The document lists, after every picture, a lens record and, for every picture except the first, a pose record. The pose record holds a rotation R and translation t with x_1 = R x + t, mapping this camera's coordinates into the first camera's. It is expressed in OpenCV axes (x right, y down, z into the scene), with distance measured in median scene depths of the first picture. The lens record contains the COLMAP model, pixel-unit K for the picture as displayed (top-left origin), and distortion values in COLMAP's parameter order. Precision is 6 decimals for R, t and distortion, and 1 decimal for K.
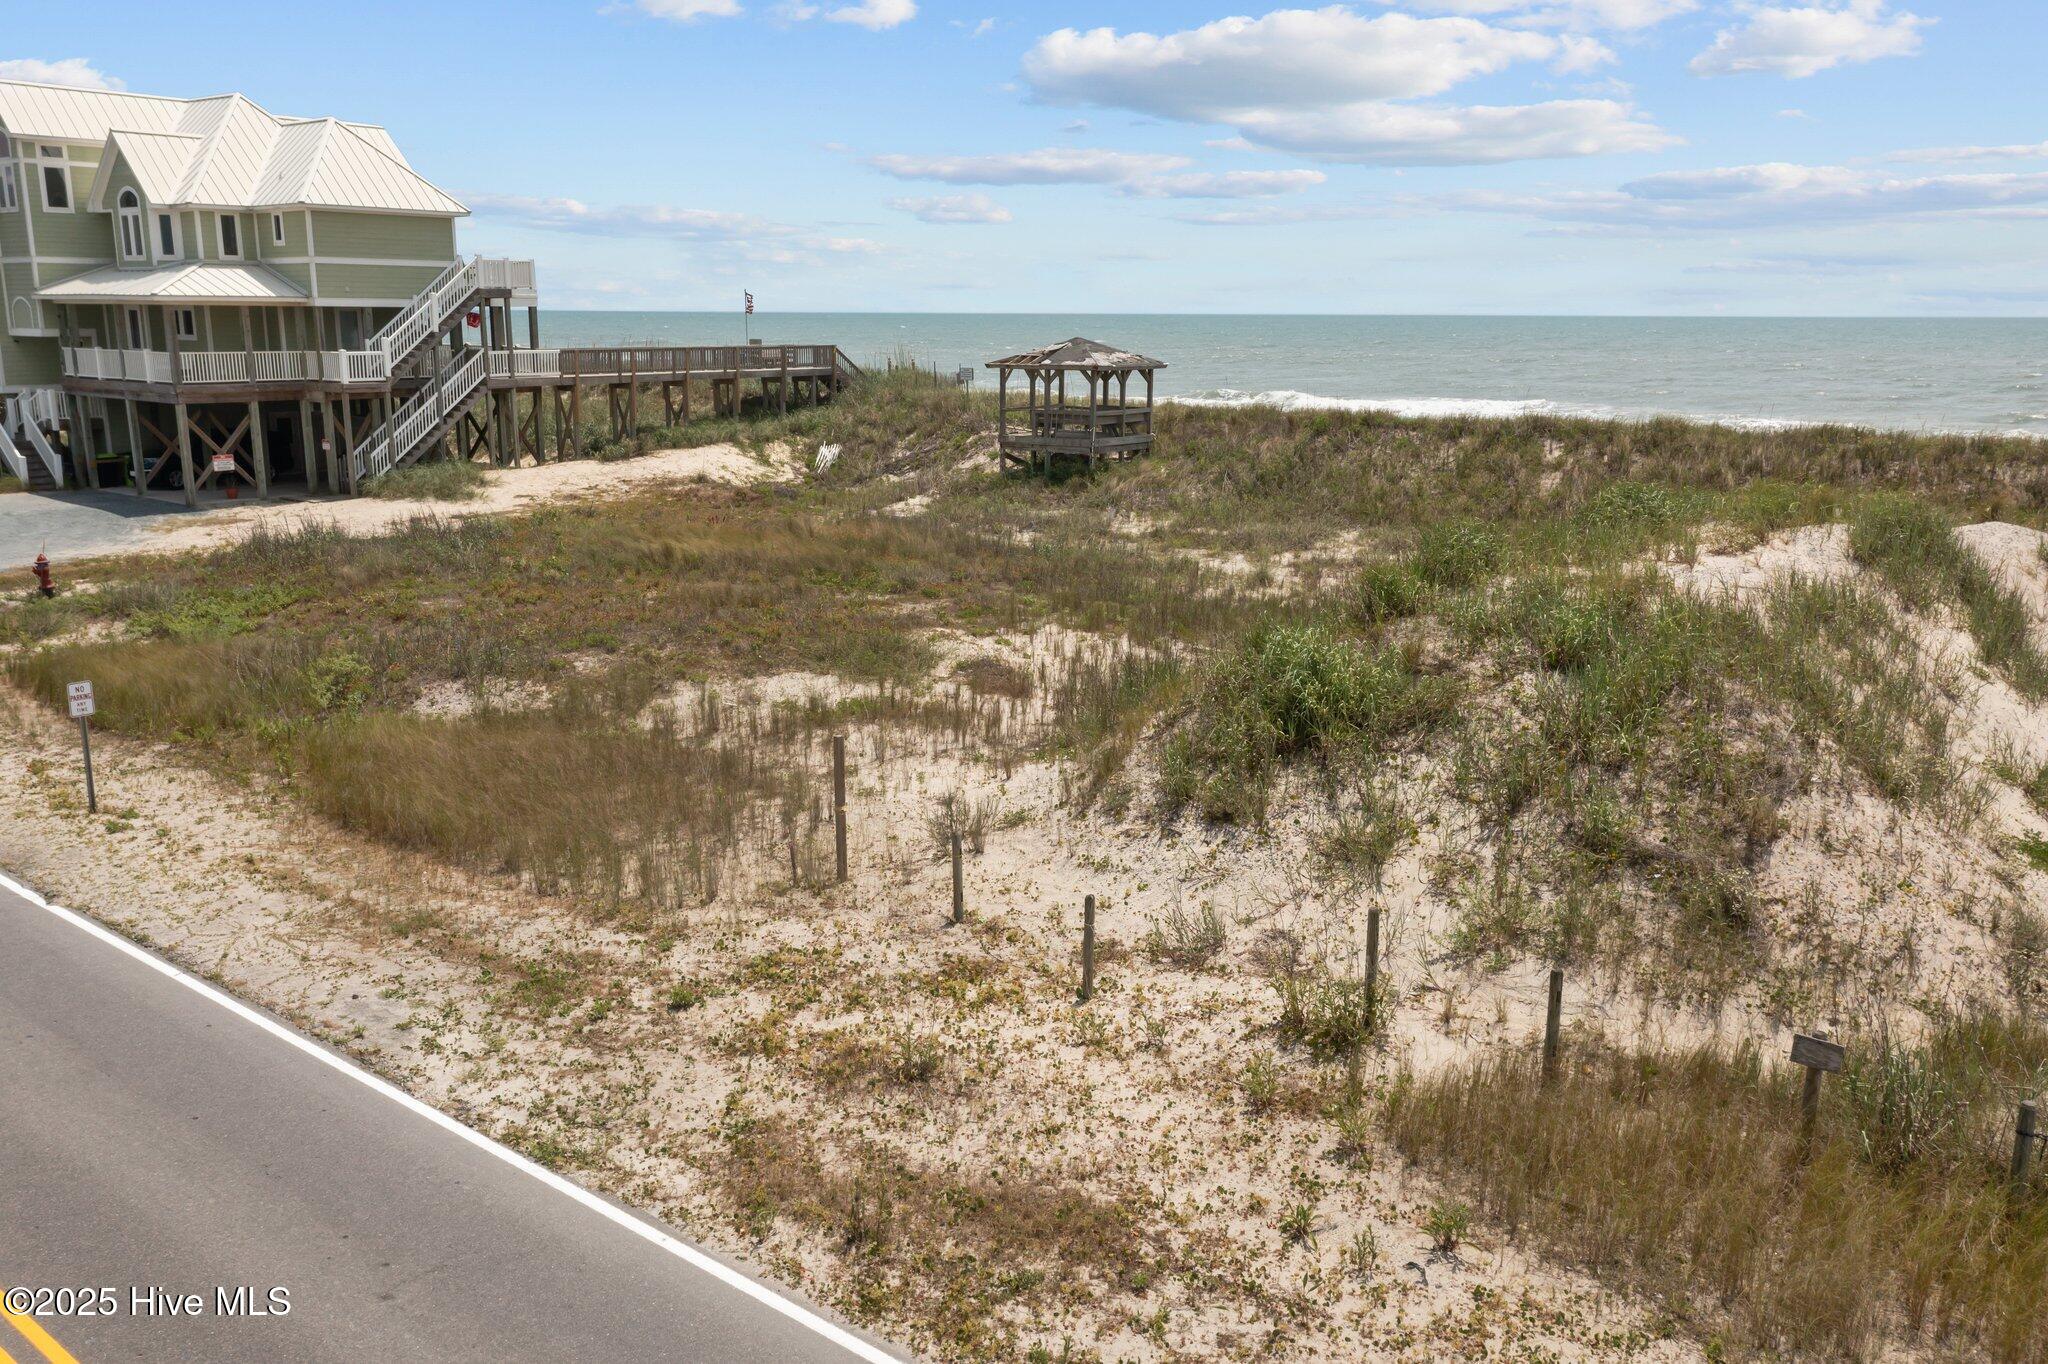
lens RADIAL K [[1633.7, 0, 1024.0], [0, 1633.7, 682.0], [0, 0, 1]] dist [0.004779, 0.001228]
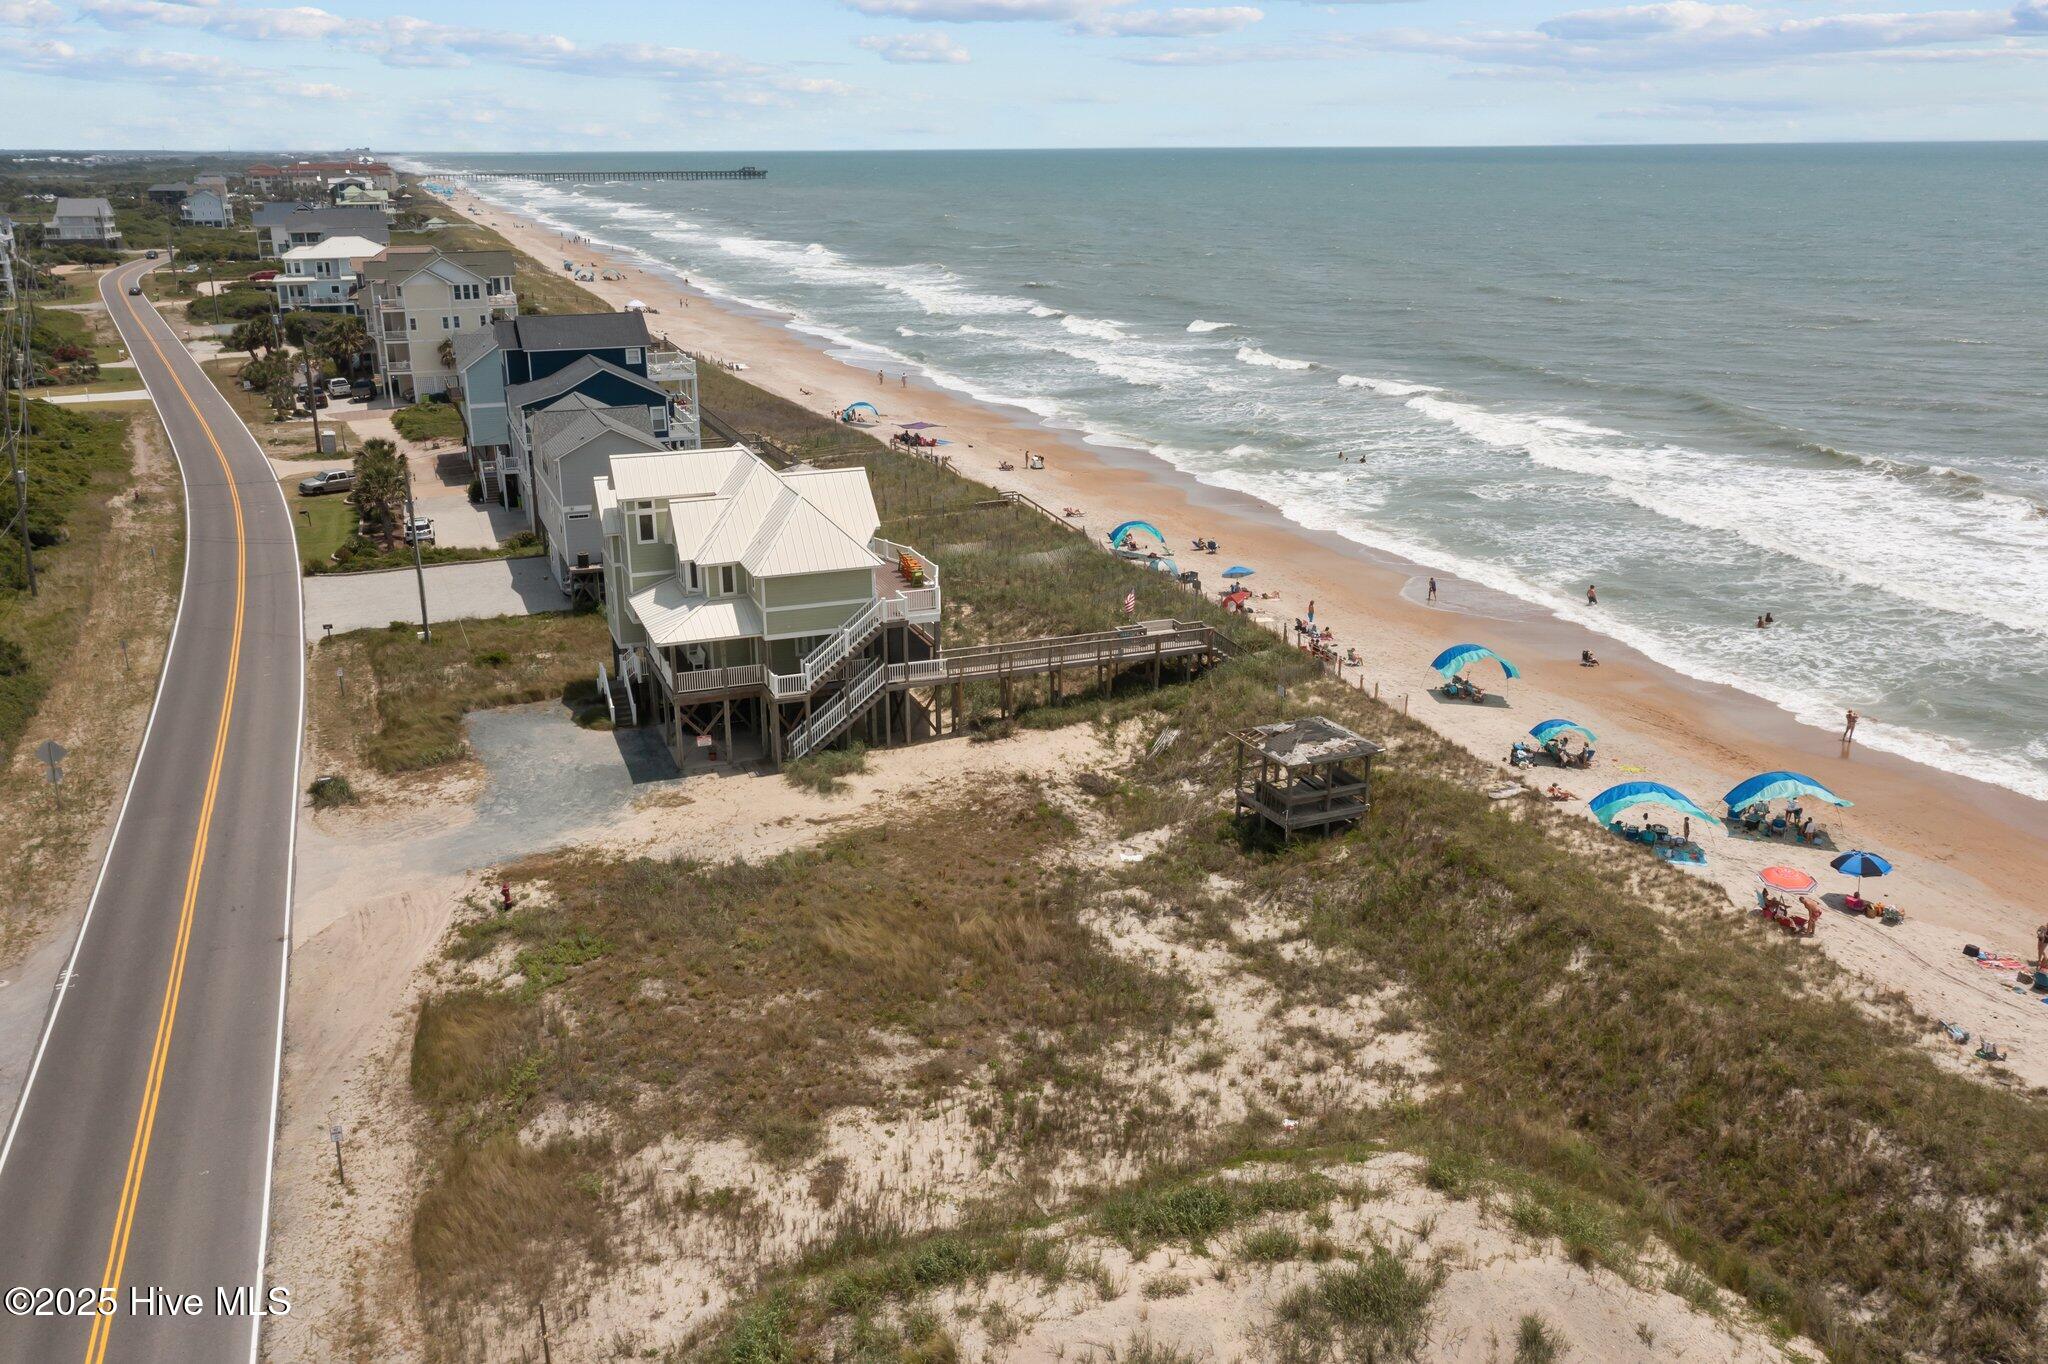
lens RADIAL K [[1694.9, 0, 1029.2], [0, 1694.9, 681.3], [0, 0, 1]] dist [-0.002391, 0.012161]
pose [[0.860207, 0.145282, -0.488812, 0.490465], [-0.103841, 0.988378, 0.111021, -0.380203], [0.499261, -0.044742, 0.865296, -0.166752]]
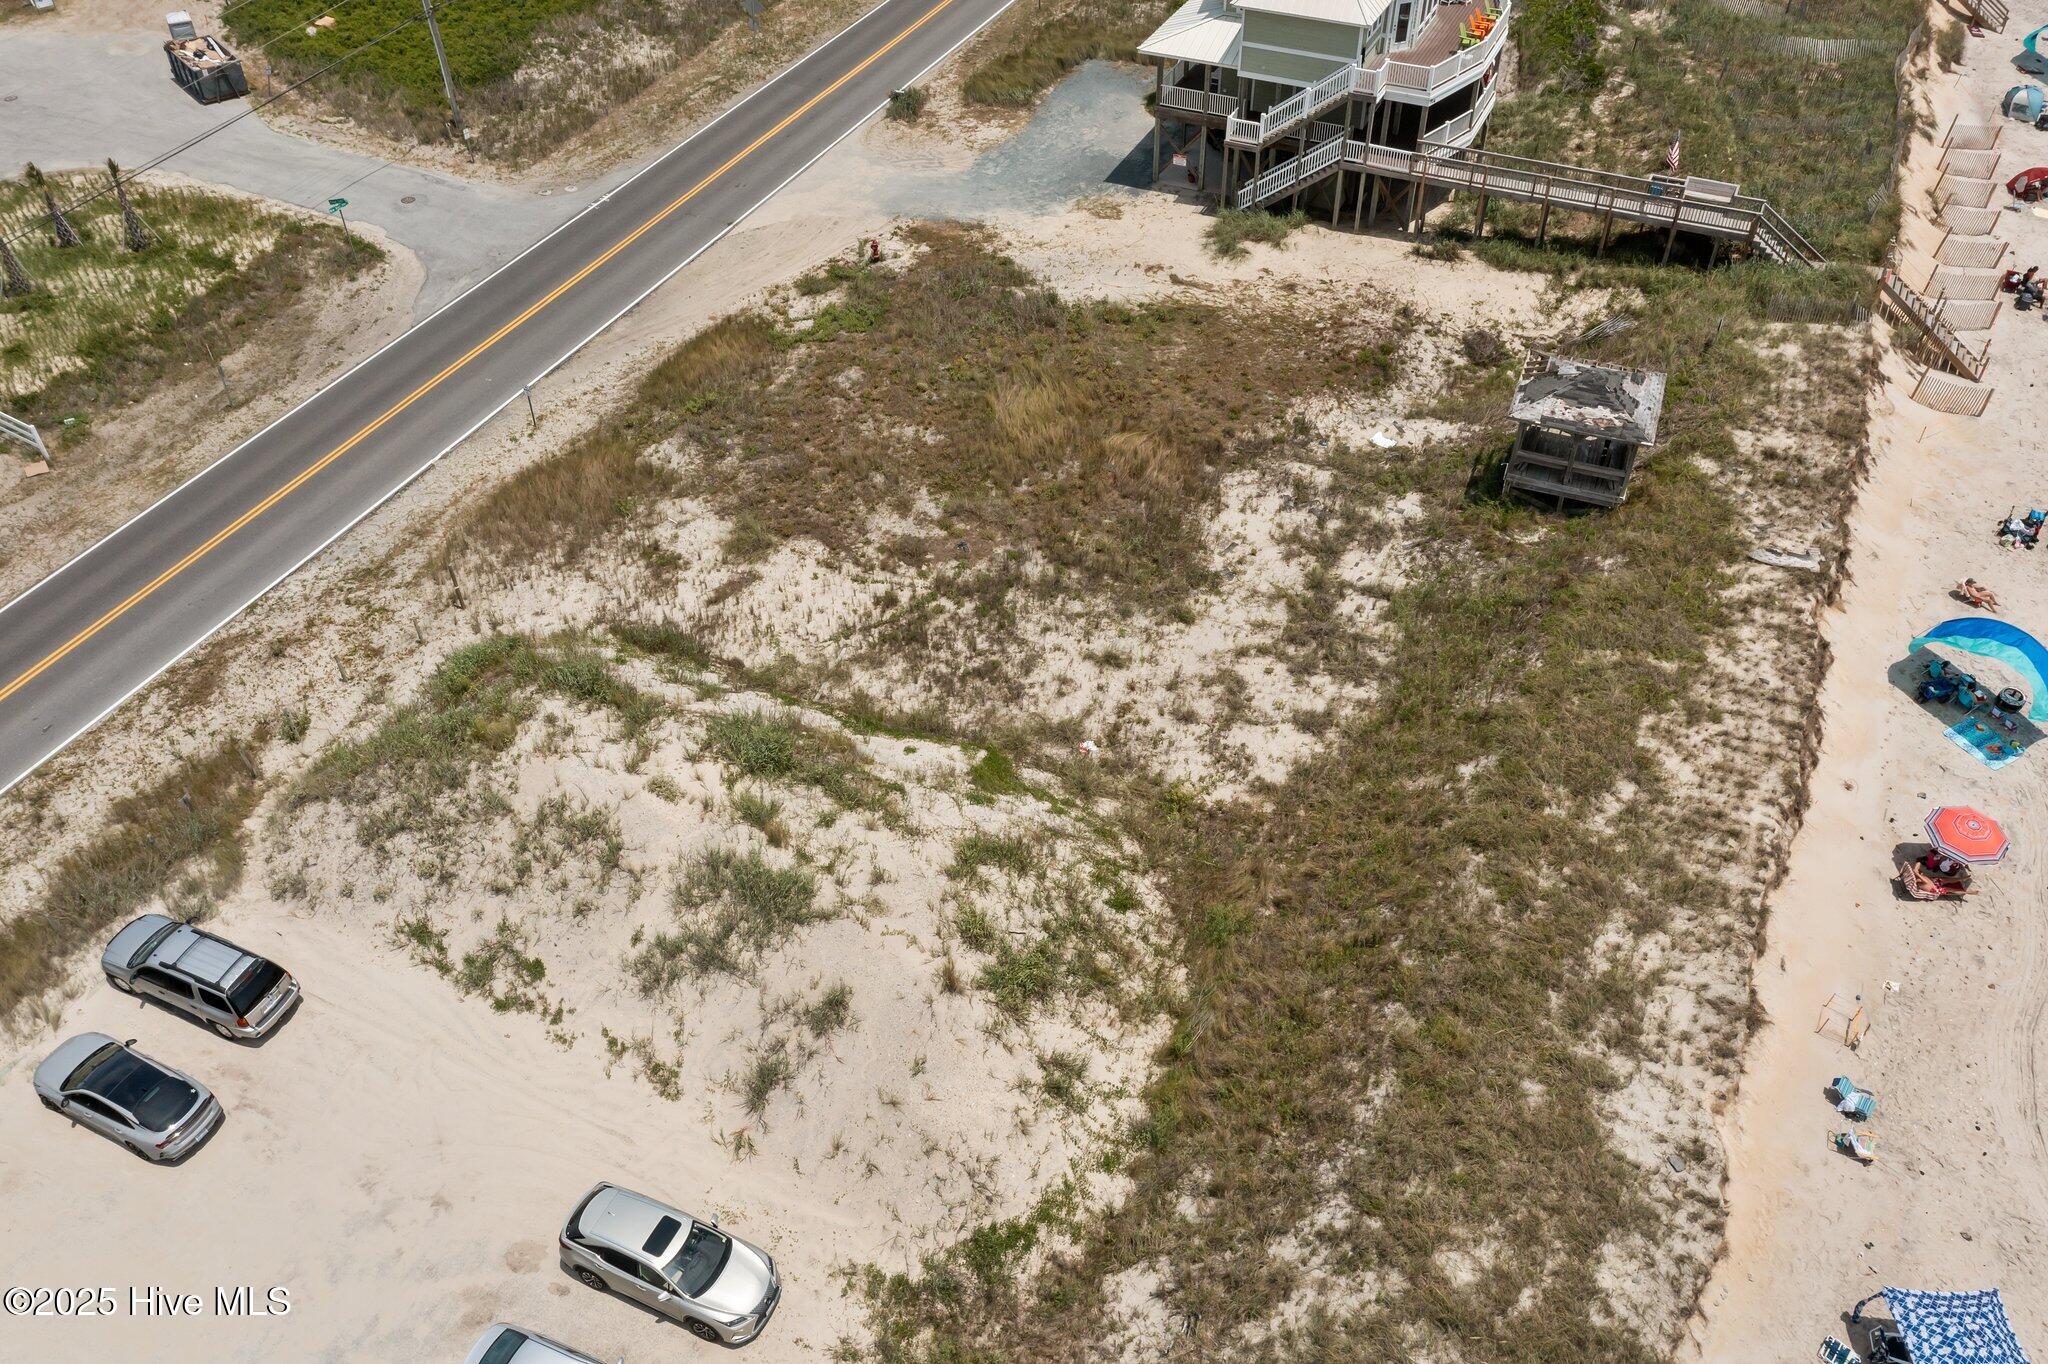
lens RADIAL K [[1622.9, 0, 1018.1], [0, 1622.9, 694.6], [0, 0, 1]] dist [-0.005870, 0.008103]
pose [[0.222661, 0.654727, -0.722326, 0.833801], [-0.204179, 0.755812, 0.622140, -0.638642], [0.953275, 0.008957, 0.301972, 0.417983]]
